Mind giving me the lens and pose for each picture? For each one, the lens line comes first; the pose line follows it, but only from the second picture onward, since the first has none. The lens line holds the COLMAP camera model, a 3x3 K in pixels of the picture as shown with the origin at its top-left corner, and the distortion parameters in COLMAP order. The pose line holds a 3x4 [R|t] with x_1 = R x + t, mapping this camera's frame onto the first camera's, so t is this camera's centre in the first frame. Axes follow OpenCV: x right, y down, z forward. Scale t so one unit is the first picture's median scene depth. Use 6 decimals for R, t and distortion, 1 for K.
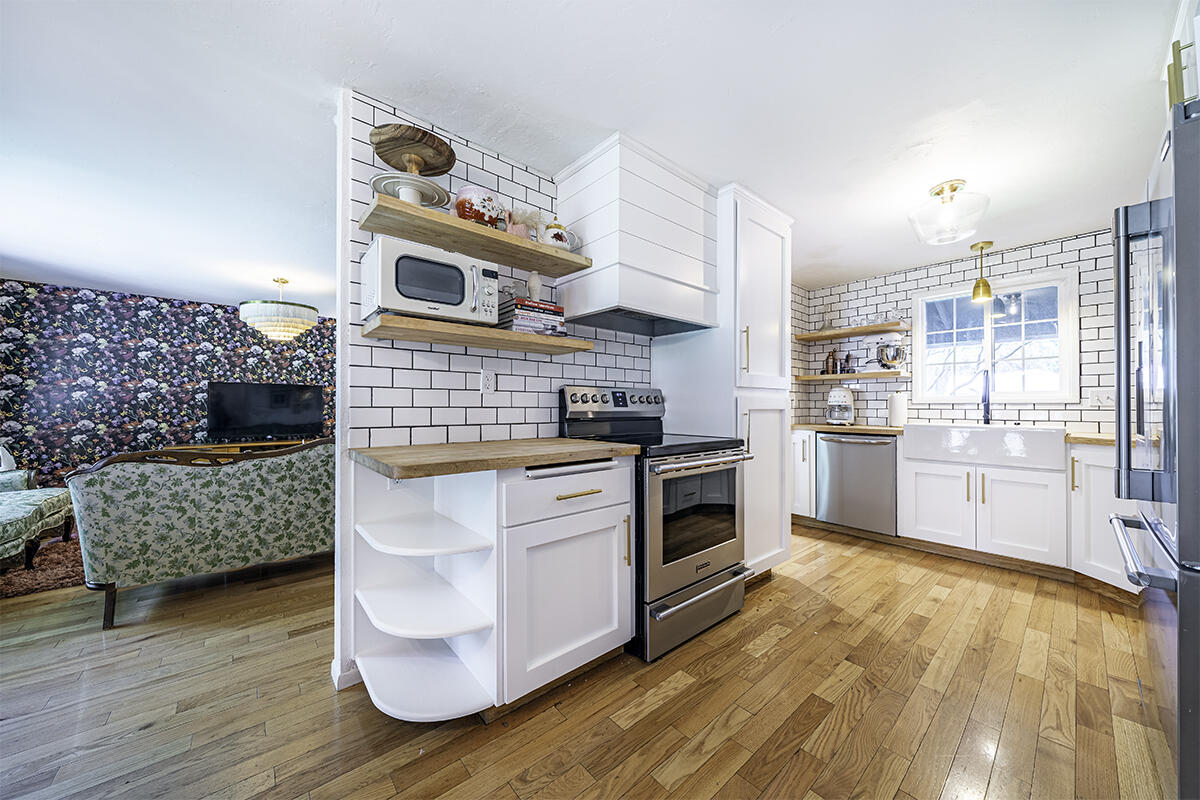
lens RADIAL K [[413.5, 0, 596.7], [0, 413.5, 402.9], [0, 0, 1]] dist [-0.000775, -0.000142]
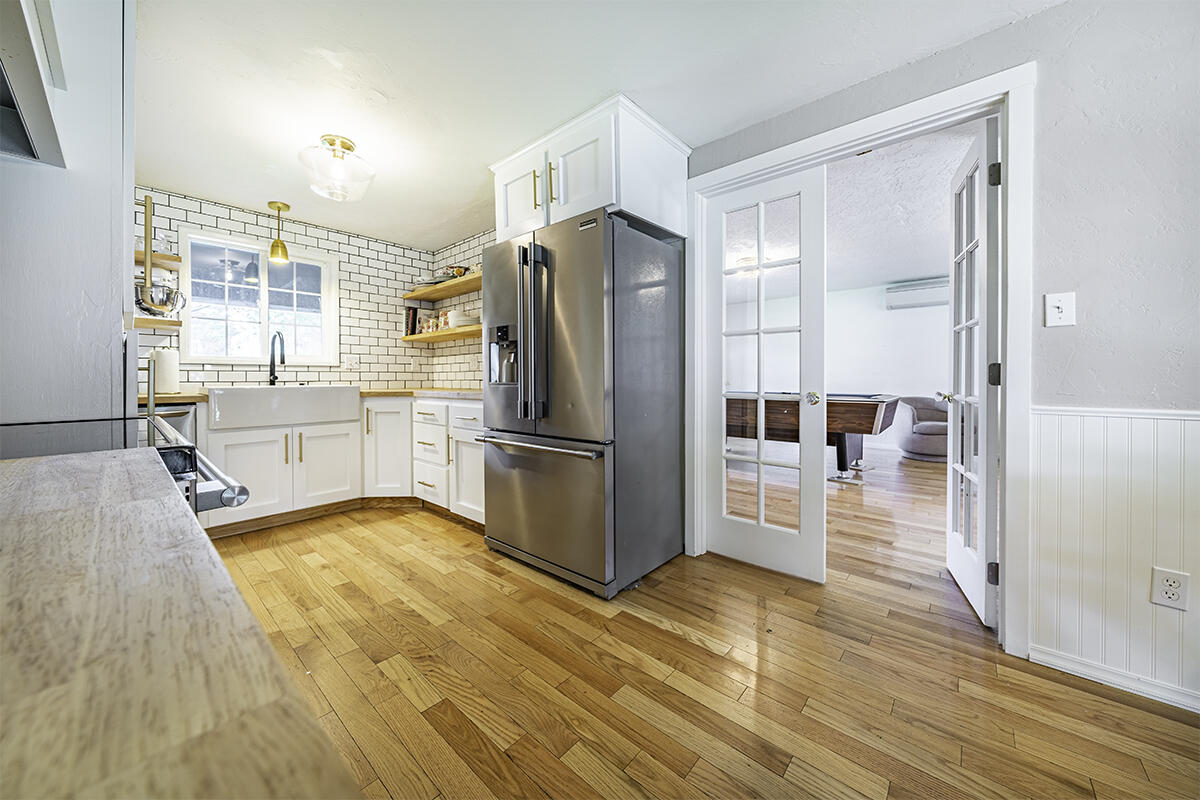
lens RADIAL K [[419.2, 0, 580.3], [0, 419.2, 377.2], [0, 0, 1]] dist [0.000766, 0.000004]
pose [[-0.126537, -0.001665, 0.991961, -0.207942], [-0.009946, 0.999950, 0.000410, 0.030048], [-0.991912, -0.009814, -0.126547, 0.514512]]
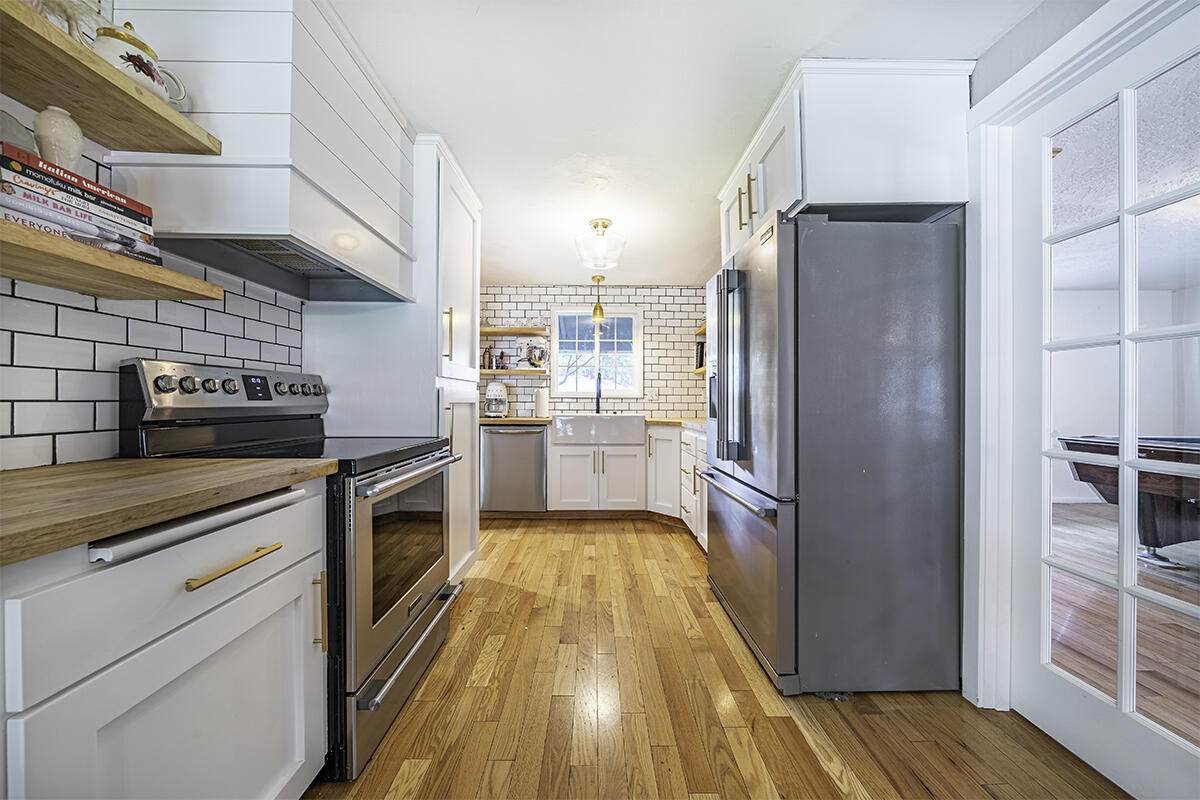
lens RADIAL K [[410.8, 0, 600.0], [0, 410.8, 400.0], [0, 0, 1]] dist [-0.003134, -0.000227]
pose [[0.638301, 0.001909, 0.769784, -0.095265], [-0.008855, 0.999949, 0.004863, 0.002031], [-0.769736, -0.009921, 0.638286, 0.196338]]
